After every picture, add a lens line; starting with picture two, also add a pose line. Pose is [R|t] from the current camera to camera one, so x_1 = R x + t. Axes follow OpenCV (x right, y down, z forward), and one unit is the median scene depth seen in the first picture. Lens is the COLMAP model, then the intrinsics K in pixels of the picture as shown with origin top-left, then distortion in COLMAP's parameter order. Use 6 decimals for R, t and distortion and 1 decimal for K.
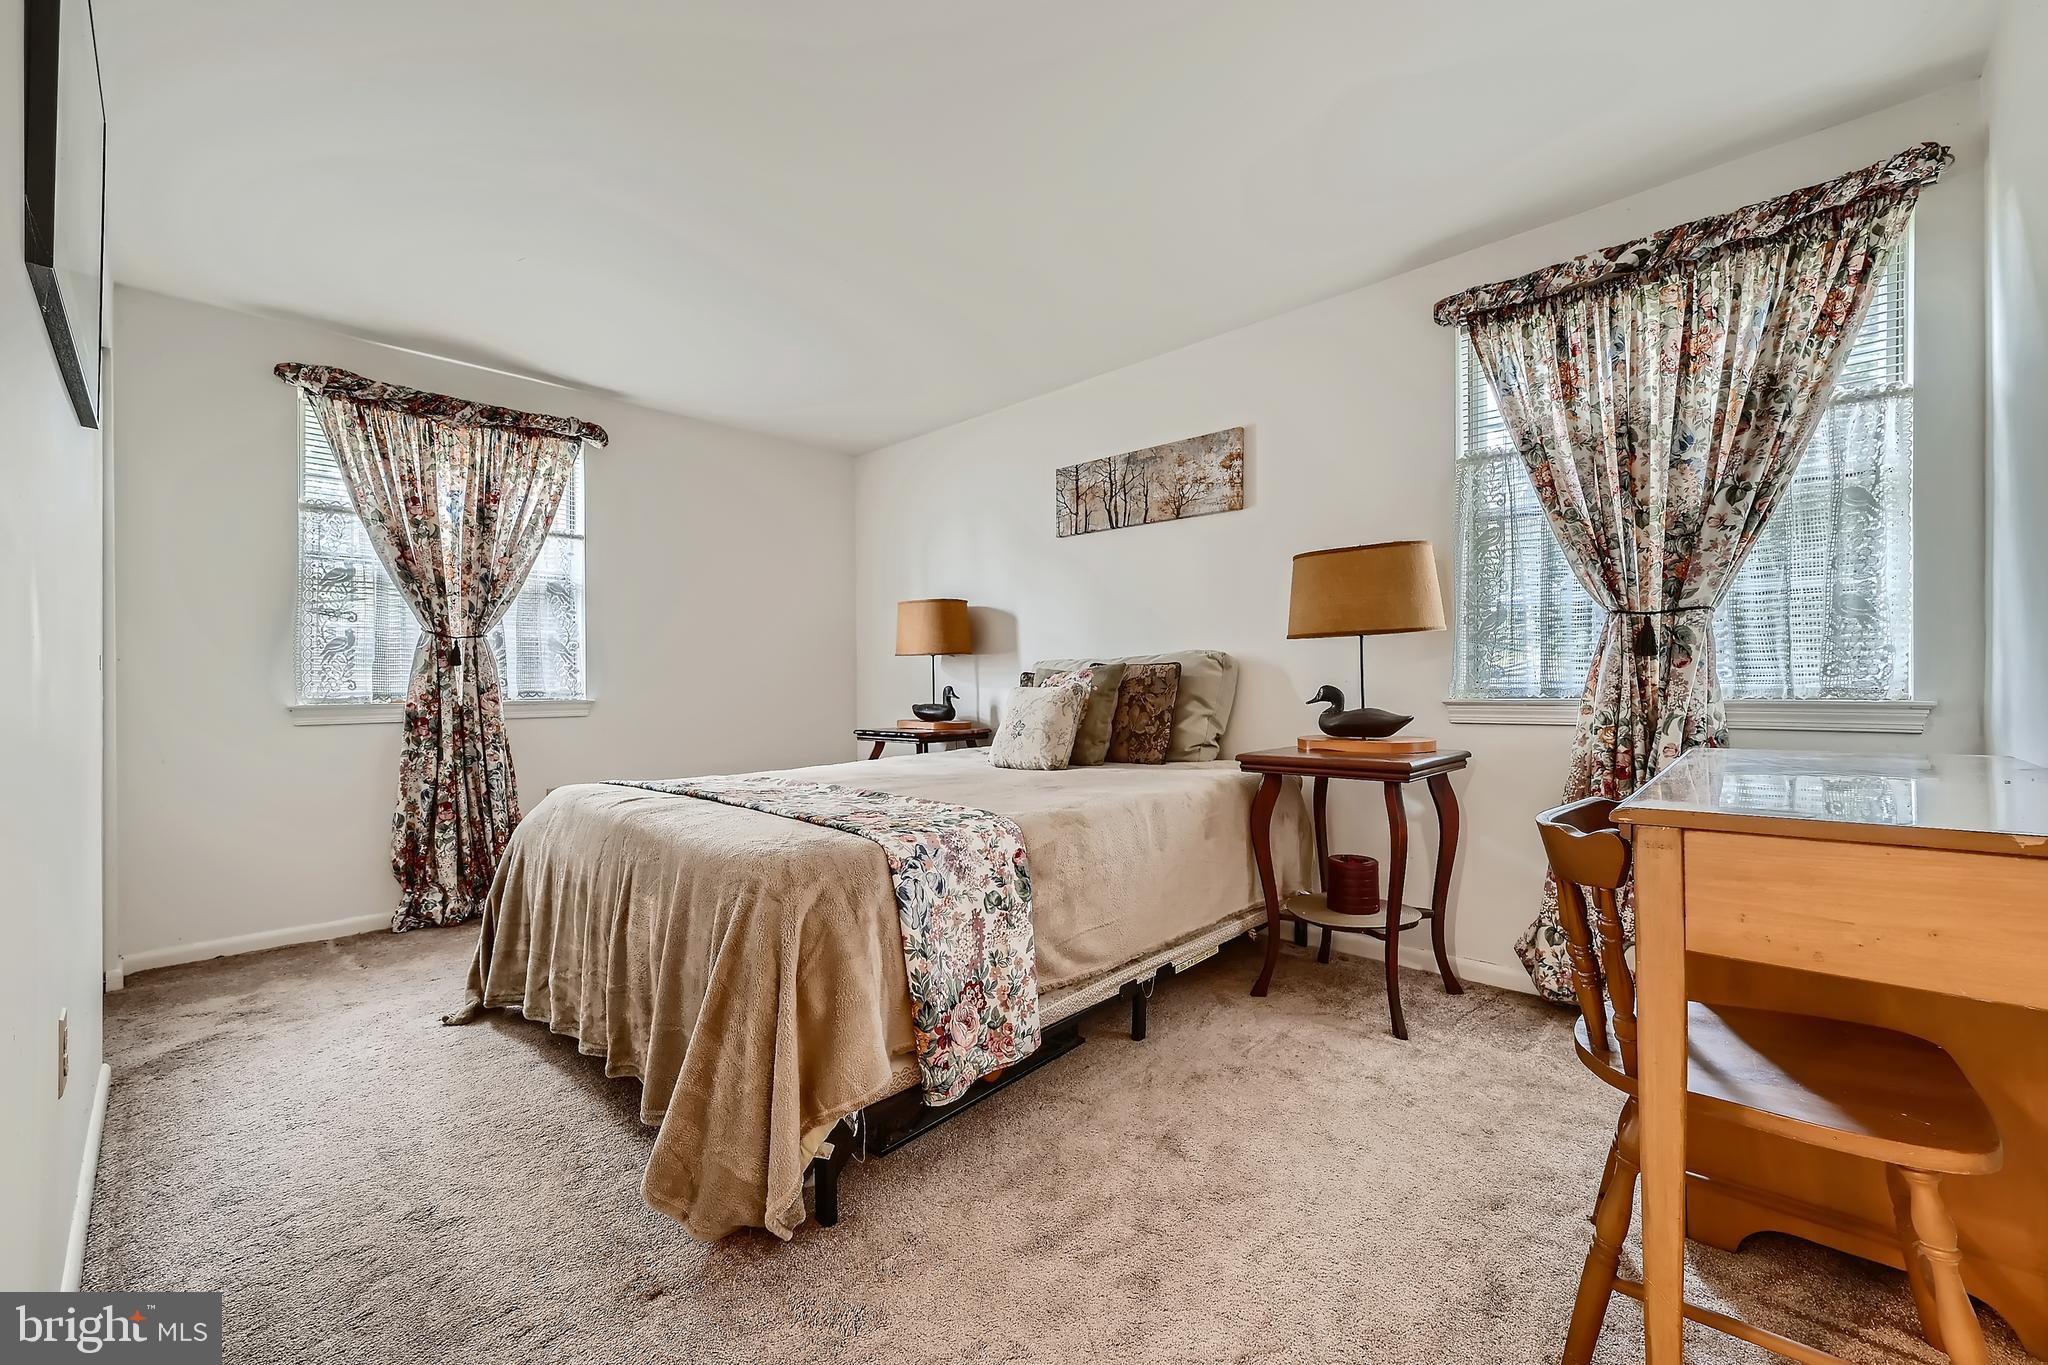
lens RADIAL K [[817.3, 0, 1028.2], [0, 817.3, 684.7], [0, 0, 1]] dist [-0.003113, 0.000326]
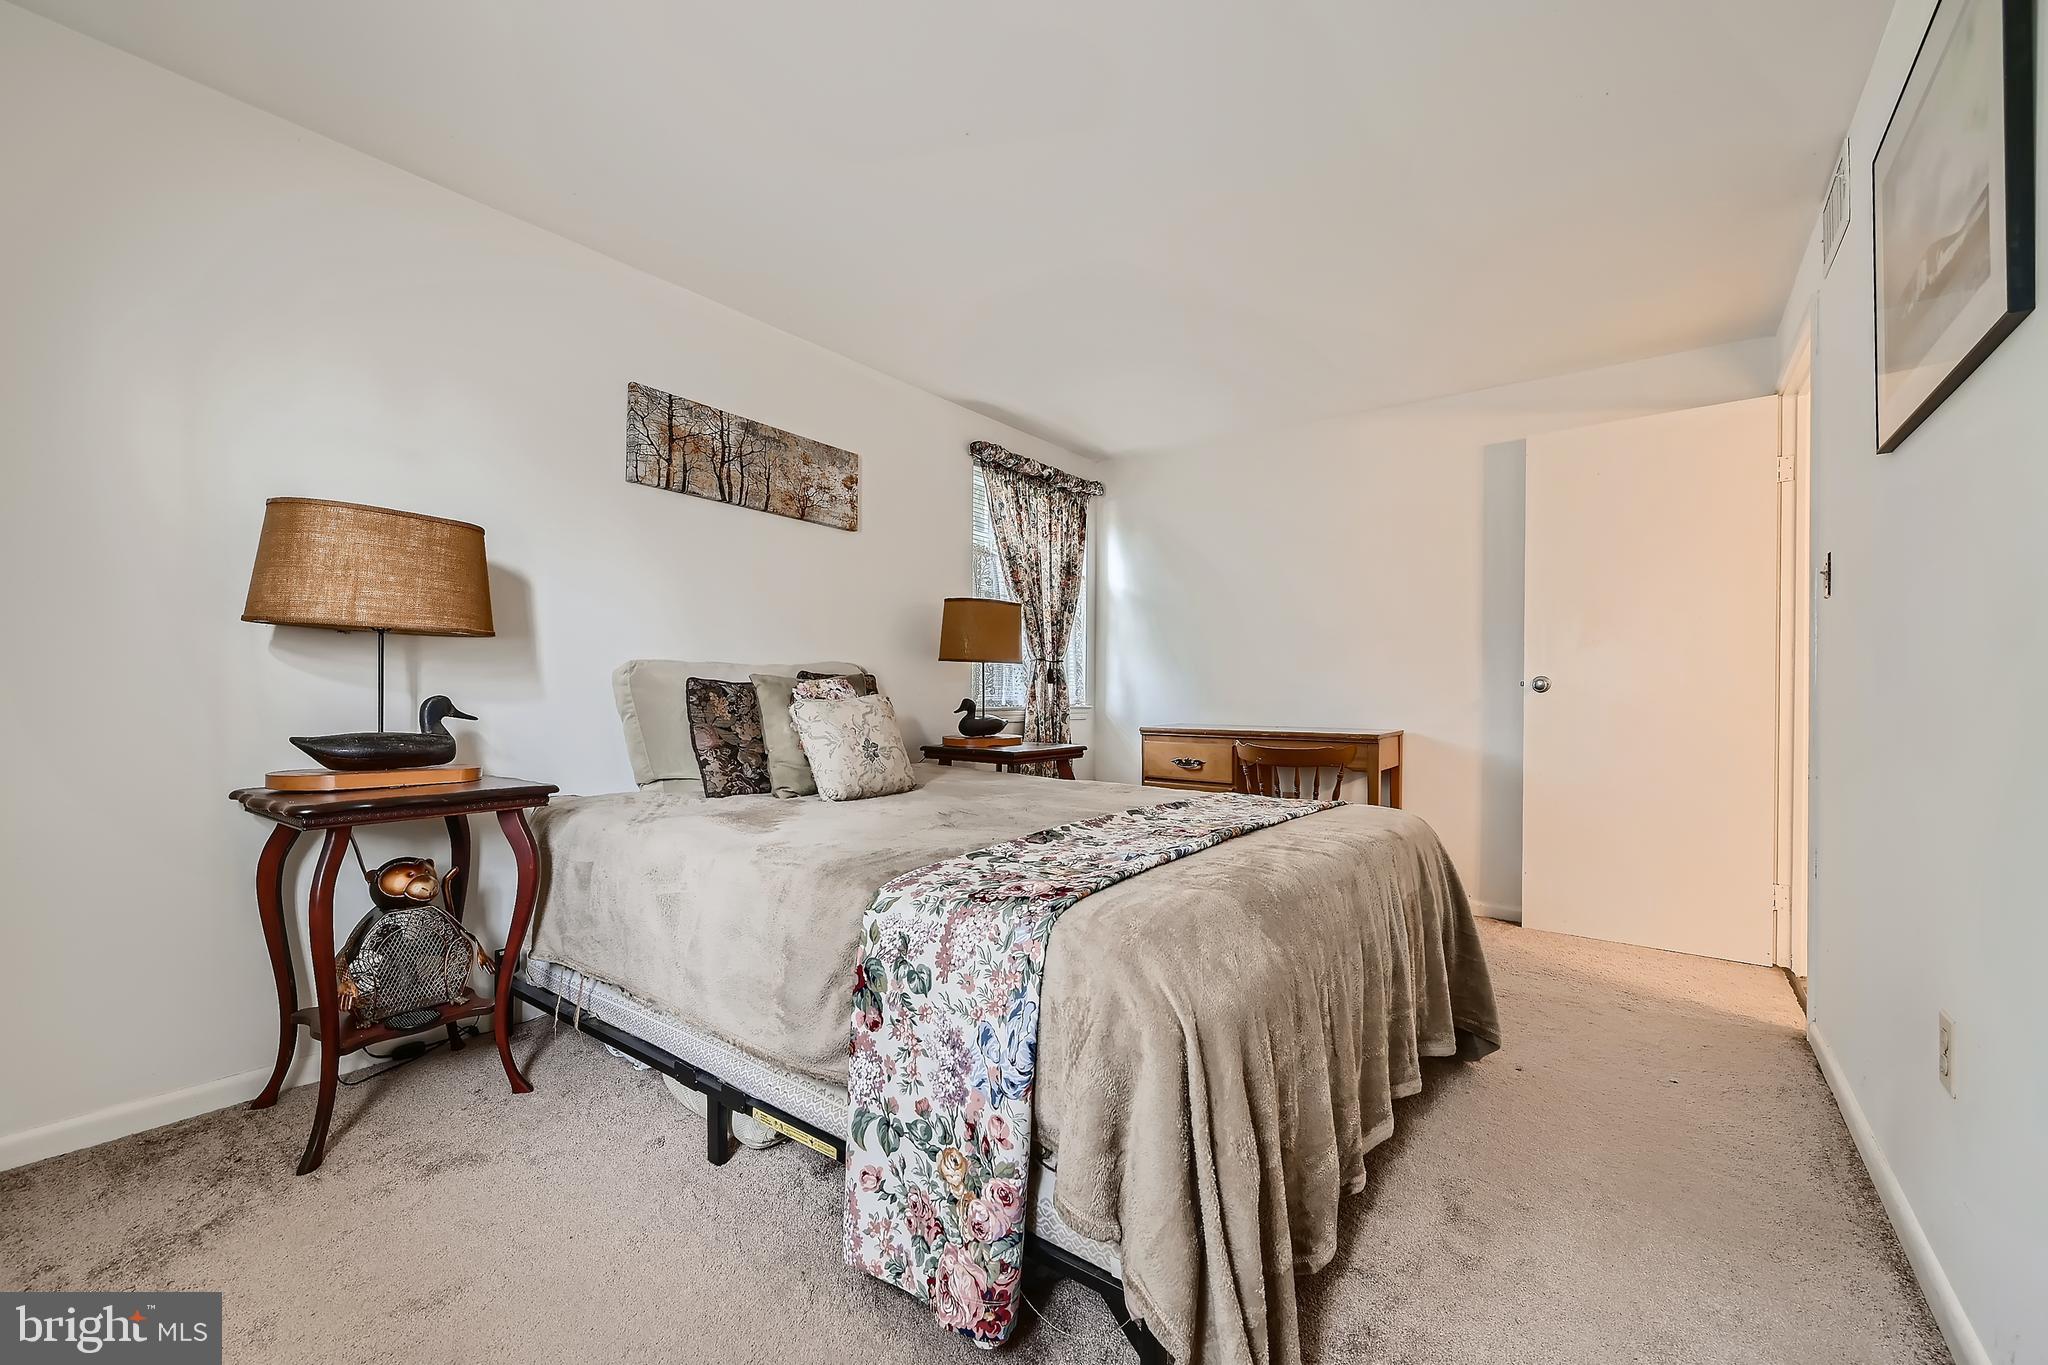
lens RADIAL K [[817.3, 0, 1028.5], [0, 817.3, 691.4], [0, 0, 1]] dist [-0.003113, 0.000326]
pose [[-0.103858, 0.016577, 0.994454, -0.750067], [0.000136, 0.999861, -0.016653, 0.009102], [-0.994592, -0.001594, -0.103846, 0.816838]]
